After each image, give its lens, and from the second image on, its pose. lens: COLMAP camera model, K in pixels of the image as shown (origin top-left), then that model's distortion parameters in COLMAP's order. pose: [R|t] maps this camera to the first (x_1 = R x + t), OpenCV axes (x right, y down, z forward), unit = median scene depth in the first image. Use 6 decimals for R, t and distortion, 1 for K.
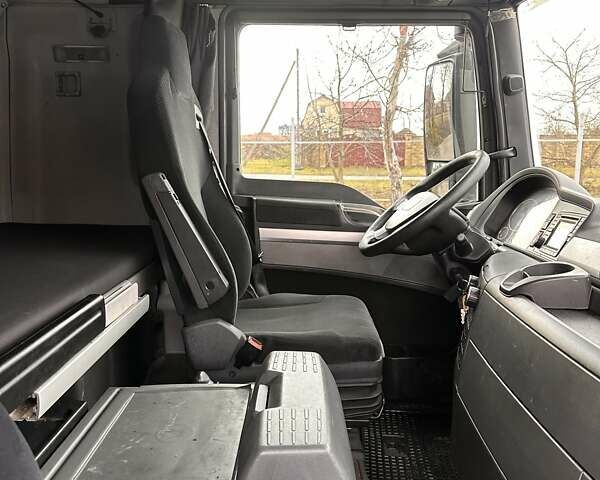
lens RADIAL K [[551.9, 0, 300.0], [0, 551.9, 240.0], [0, 0, 1]] dist [0.151745, -0.286596]
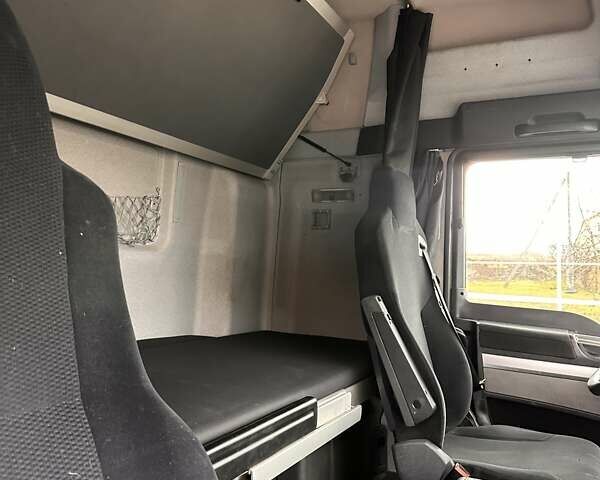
lens RADIAL K [[551.9, 0, 300.0], [0, 551.9, 240.0], [0, 0, 1]] dist [0.151745, -0.286596]
pose [[0.898053, -0.004248, -0.439868, 0.081231], [-0.088158, 0.977928, -0.189432, -0.001481], [0.430964, 0.208898, 0.877857, -0.071016]]
